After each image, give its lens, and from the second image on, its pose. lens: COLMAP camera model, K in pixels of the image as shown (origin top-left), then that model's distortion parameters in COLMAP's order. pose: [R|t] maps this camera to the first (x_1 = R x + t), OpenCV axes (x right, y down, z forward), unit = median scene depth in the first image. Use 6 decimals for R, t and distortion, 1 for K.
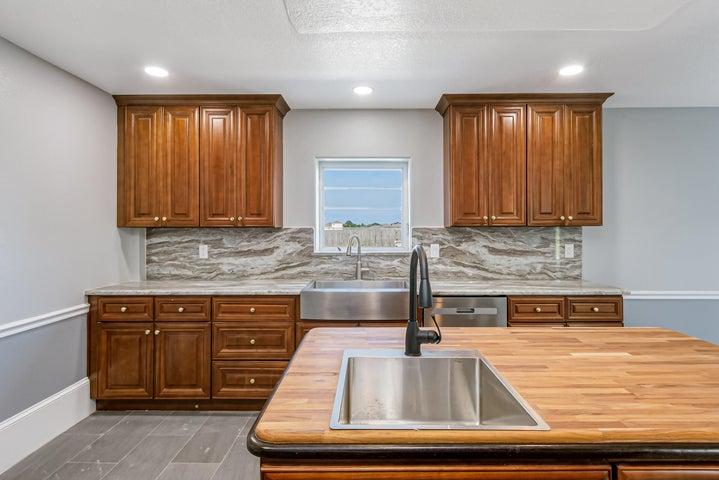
lens RADIAL K [[374.5, 0, 362.5], [0, 374.5, 229.2], [0, 0, 1]] dist [0.001951, 0.000290]
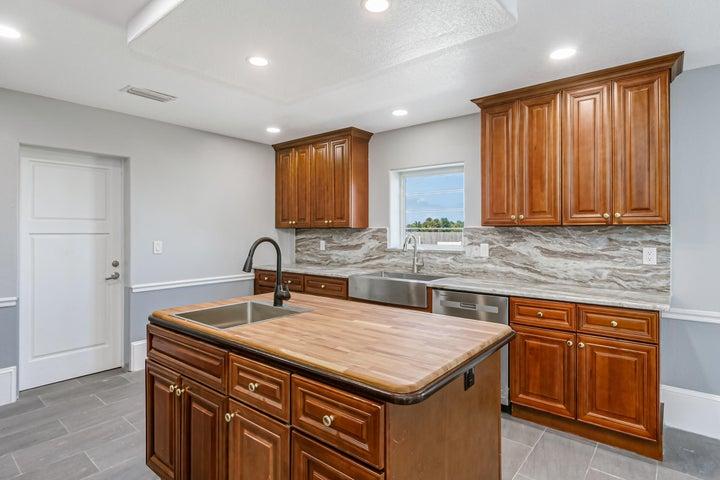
lens RADIAL K [[375.0, 0, 356.1], [0, 375.0, 235.8], [0, 0, 1]] dist [0.001951, 0.000290]
pose [[0.781422, 0.009763, -0.623926, 0.560137], [-0.000098, 0.999880, 0.015523, 0.002331], [0.624003, -0.012069, 0.781329, -0.020333]]
